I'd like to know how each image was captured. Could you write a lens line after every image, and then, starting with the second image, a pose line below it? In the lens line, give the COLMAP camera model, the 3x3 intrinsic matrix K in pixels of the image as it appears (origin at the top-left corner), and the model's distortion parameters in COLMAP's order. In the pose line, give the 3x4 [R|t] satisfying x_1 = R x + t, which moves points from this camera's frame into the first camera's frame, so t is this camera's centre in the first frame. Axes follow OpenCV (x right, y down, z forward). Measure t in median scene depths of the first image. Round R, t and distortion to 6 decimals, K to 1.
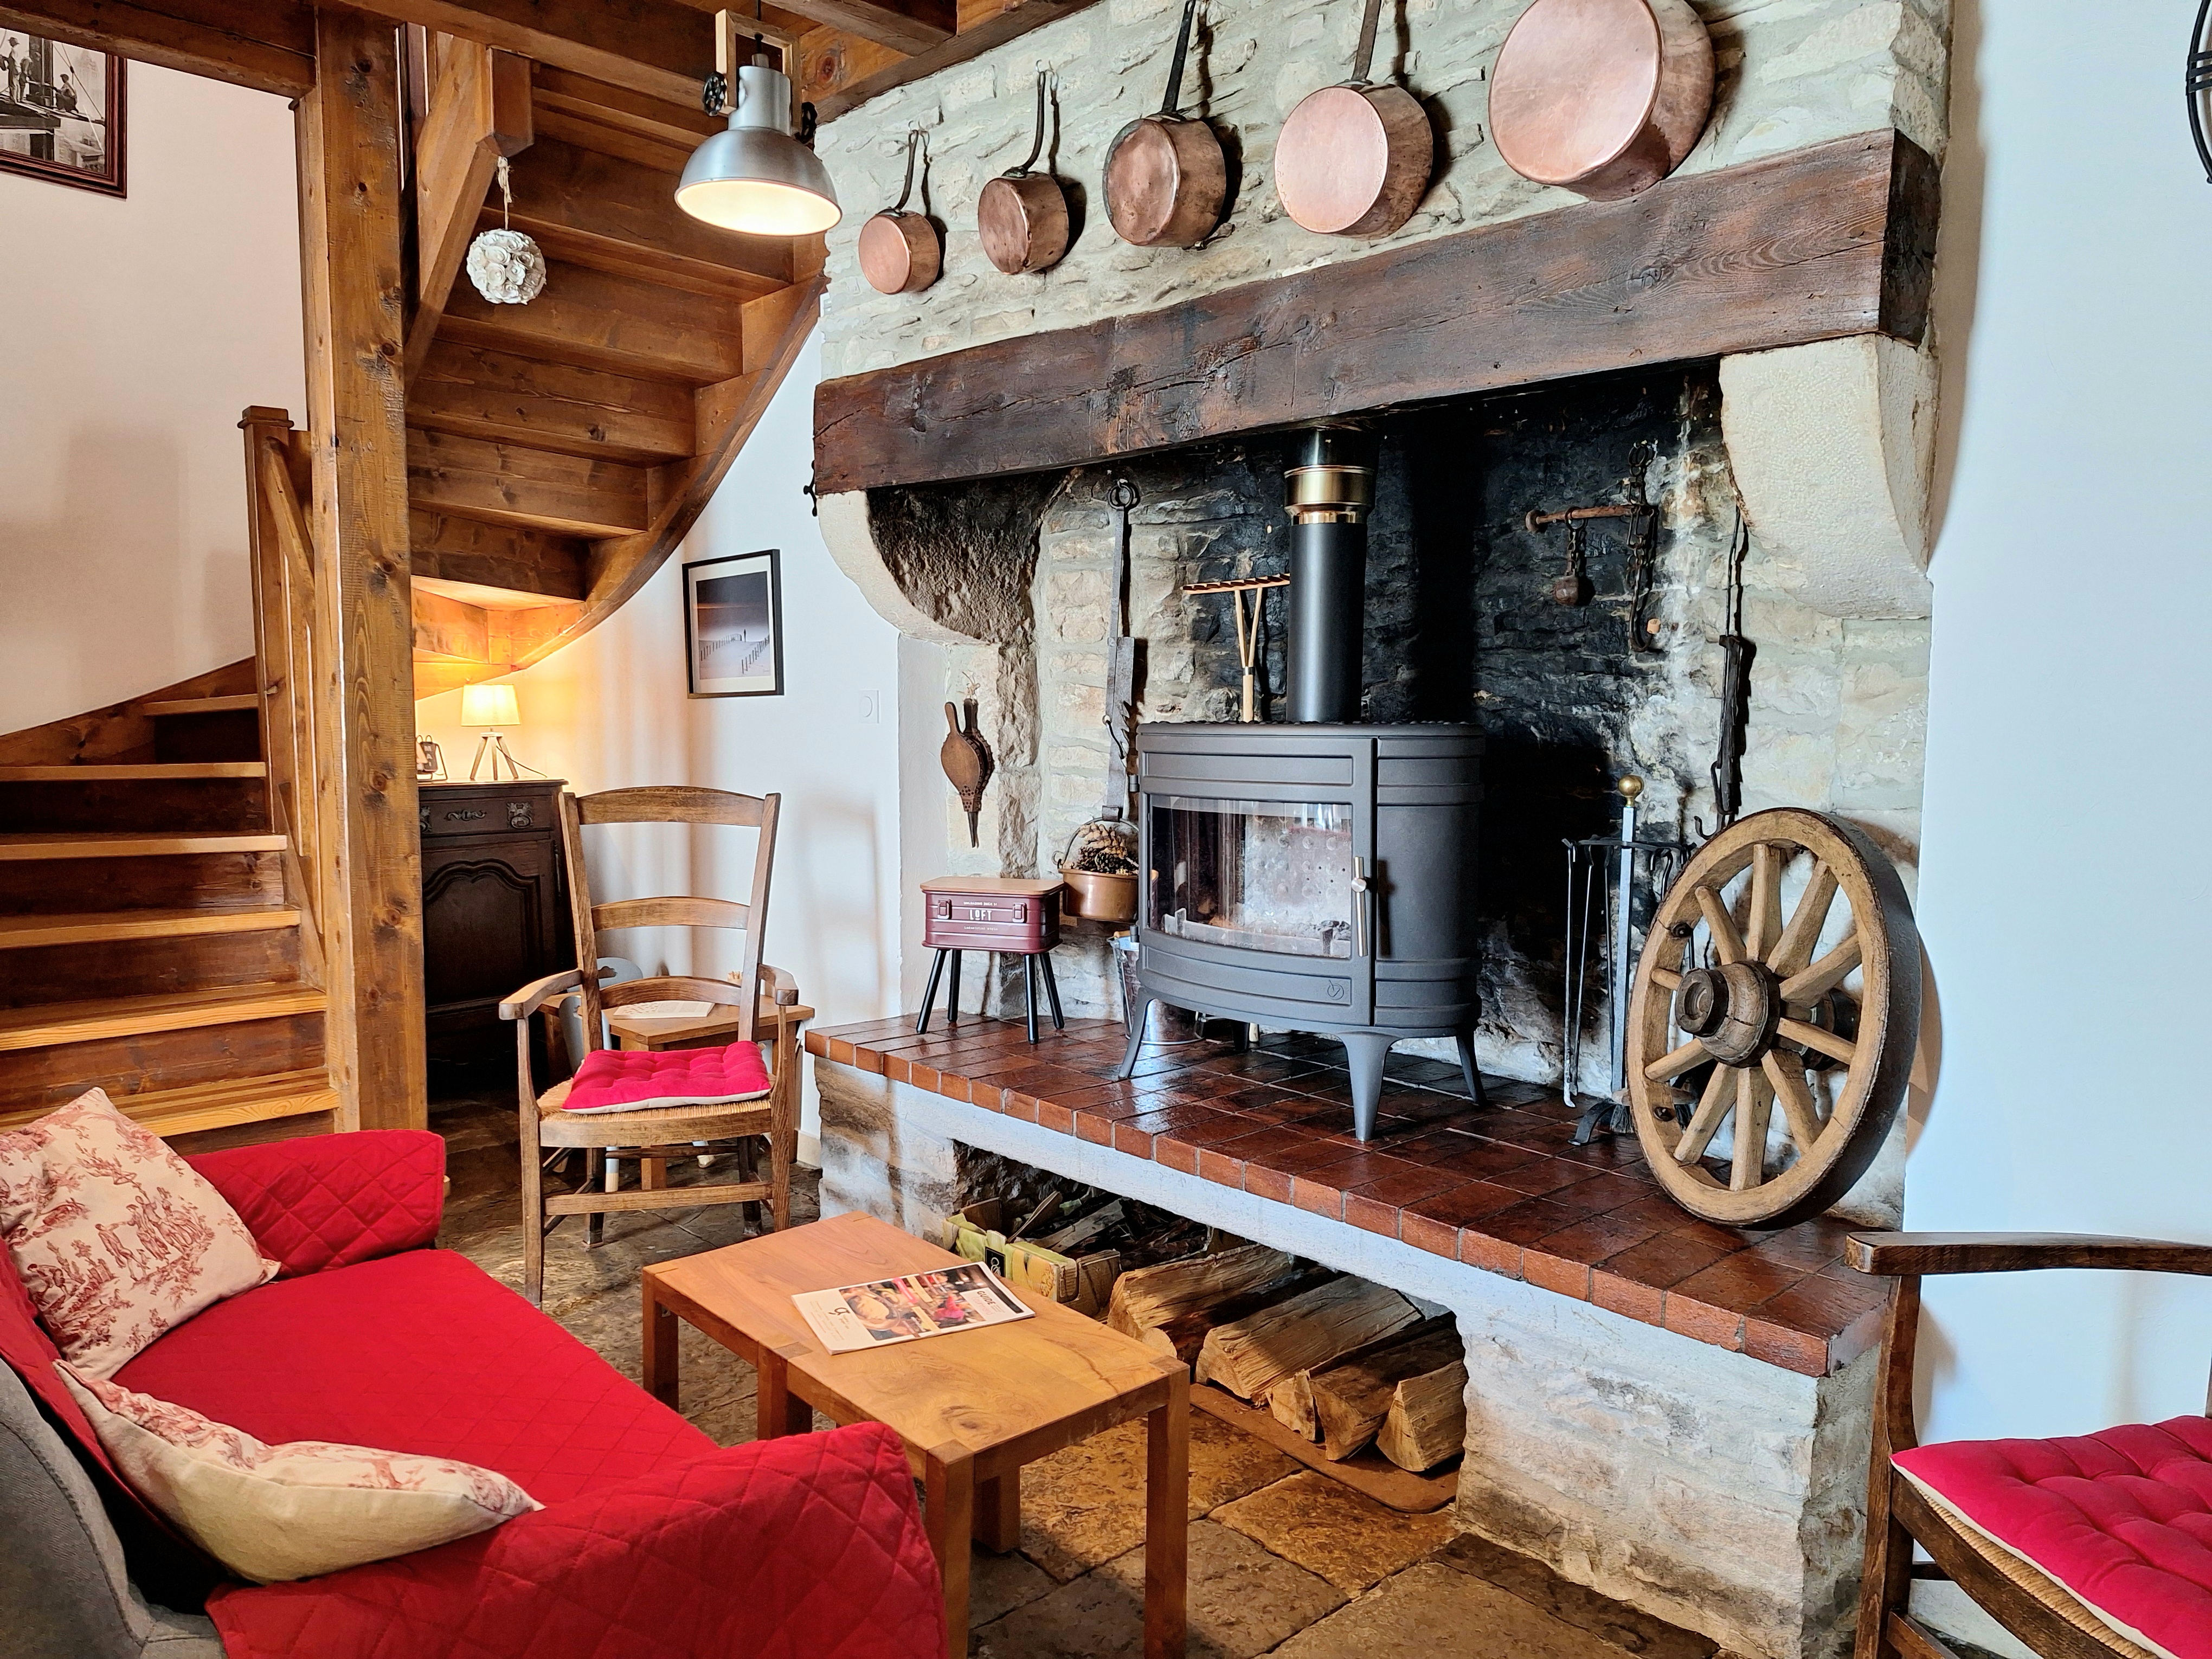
lens RADIAL K [[1485.5, 0, 1106.0], [0, 1485.5, 829.5], [0, 0, 1]] dist [0.000803, -0.000689]
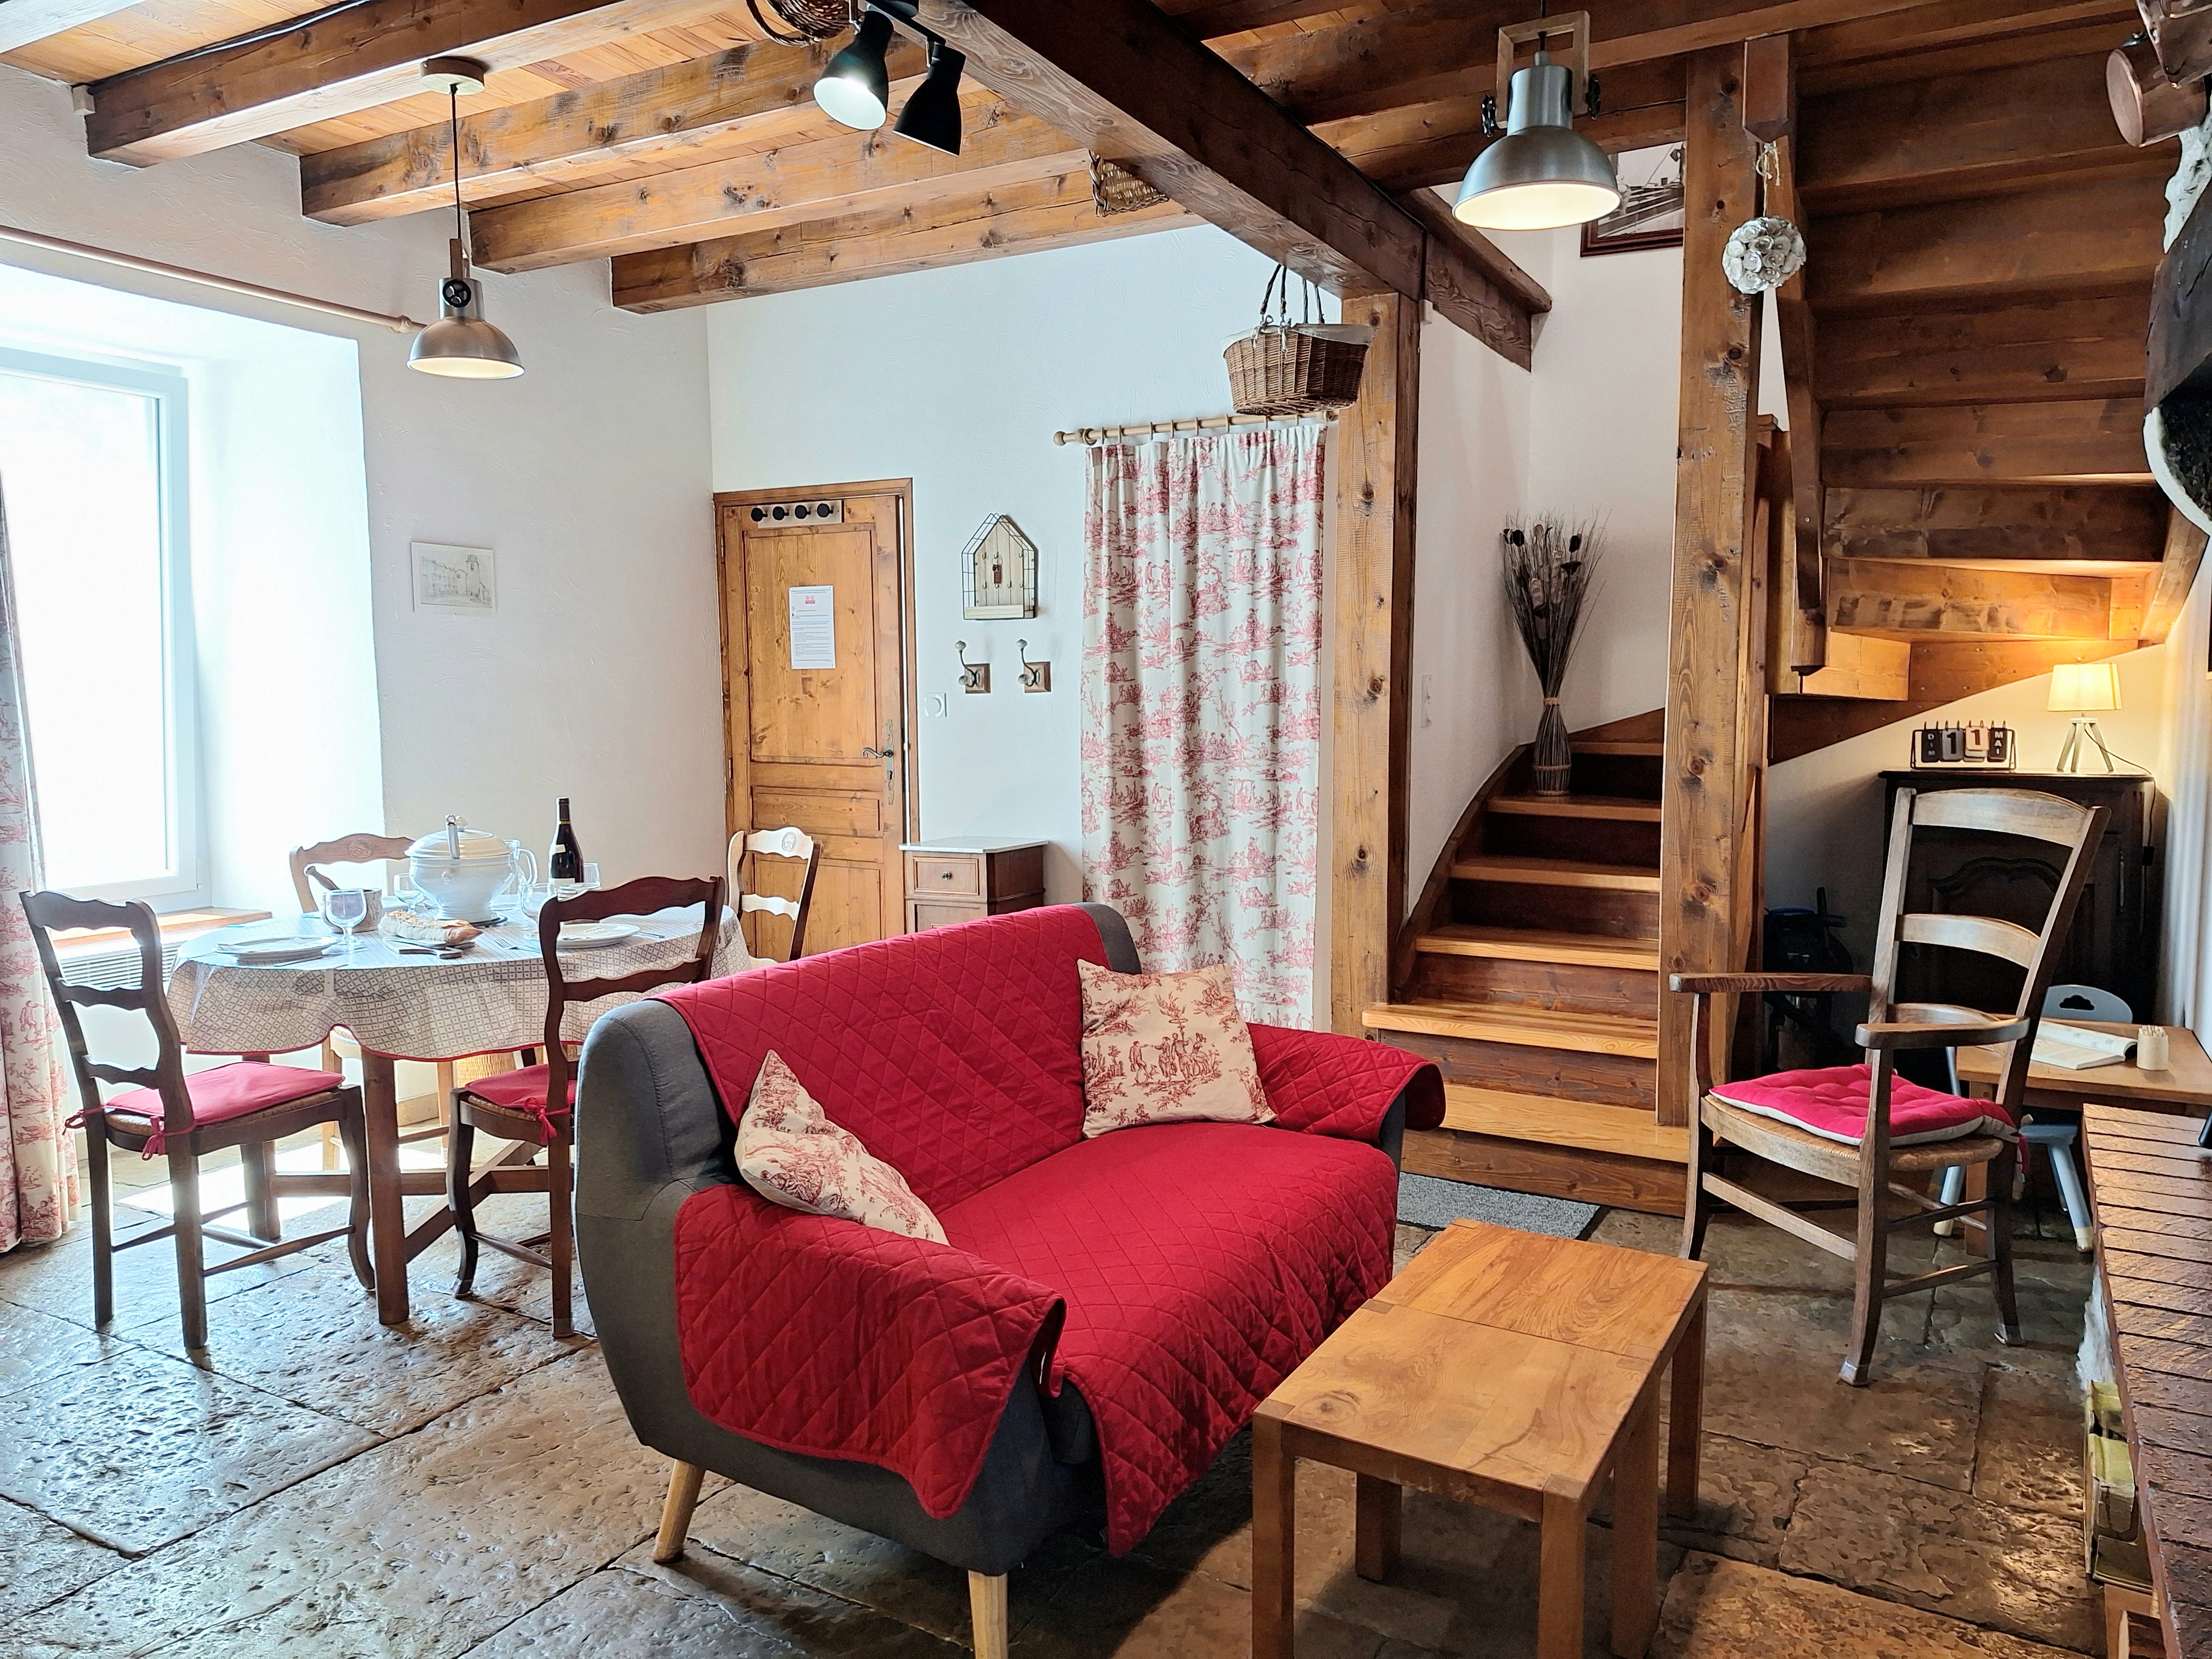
lens RADIAL K [[1516.1, 0, 1106.0], [0, 1516.1, 829.5], [0, 0, 1]] dist [0.027304, -0.002170]
pose [[0.294645, 0.087205, -0.951619, 0.434594], [-0.071387, 0.995054, 0.069082, -0.032364], [0.952937, 0.047579, 0.299413, 0.269904]]
